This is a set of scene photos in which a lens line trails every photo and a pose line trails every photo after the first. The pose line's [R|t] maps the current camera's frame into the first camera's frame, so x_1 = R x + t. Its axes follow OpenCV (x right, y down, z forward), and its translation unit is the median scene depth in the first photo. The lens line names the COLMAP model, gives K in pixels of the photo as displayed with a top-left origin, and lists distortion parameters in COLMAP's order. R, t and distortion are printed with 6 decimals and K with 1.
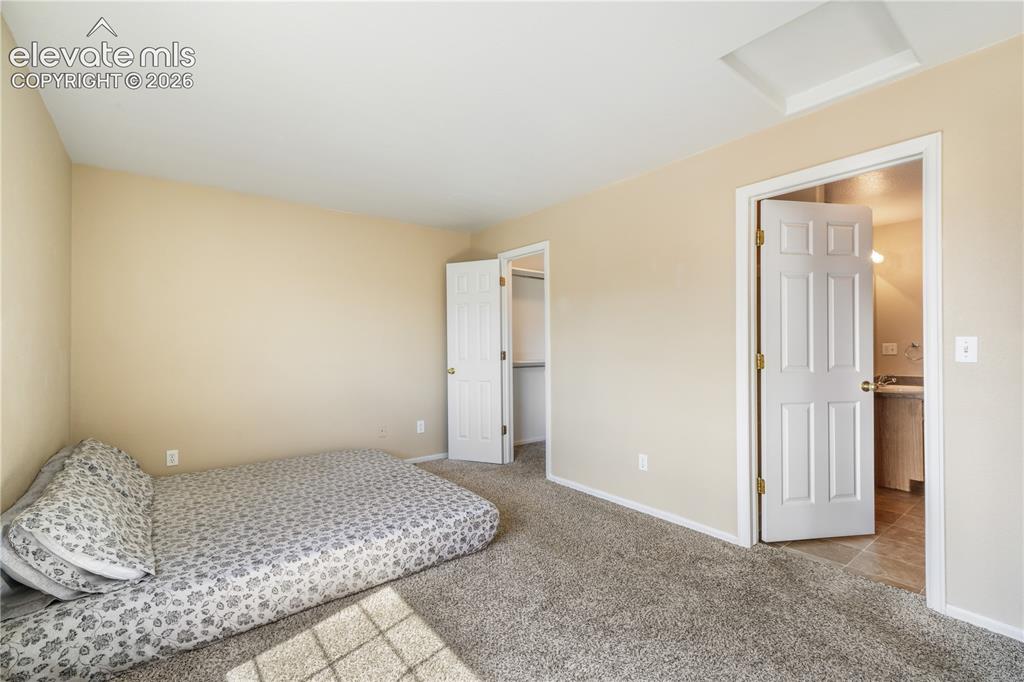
lens RADIAL K [[445.1, 0, 510.8], [0, 445.1, 342.1], [0, 0, 1]] dist [0.007733, 0.000888]
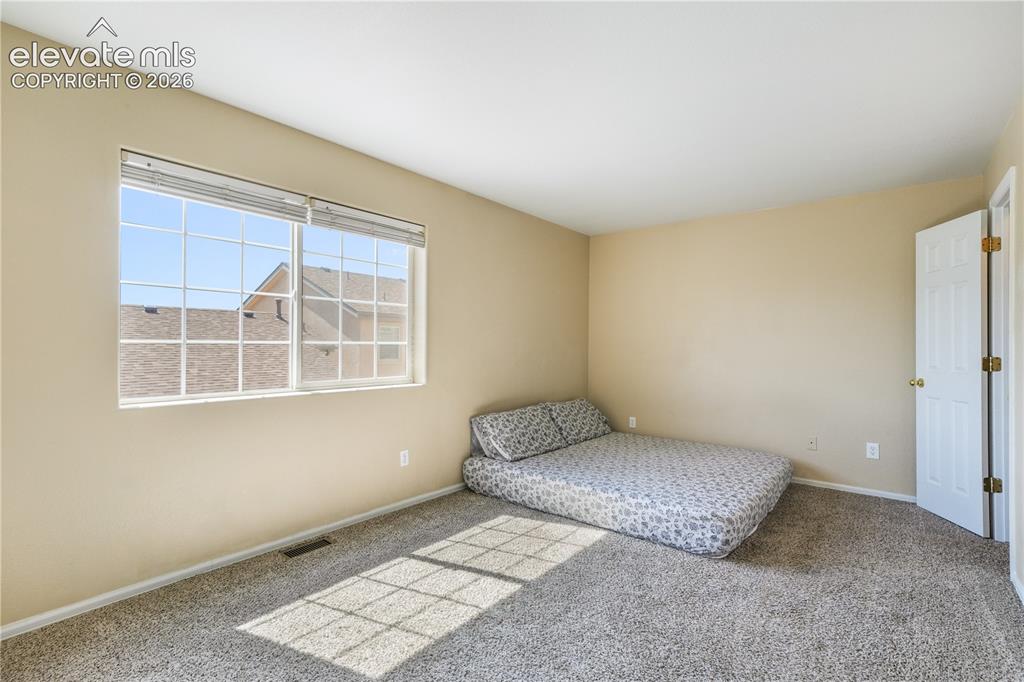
lens RADIAL K [[472.2, 0, 510.0], [0, 472.2, 344.2], [0, 0, 1]] dist [0.015550, 0.000189]
pose [[0.236167, 0.004320, -0.971703, 0.919288], [0.001029, 0.999988, 0.004695, -0.000386], [0.971712, -0.002109, 0.236160, 0.380308]]
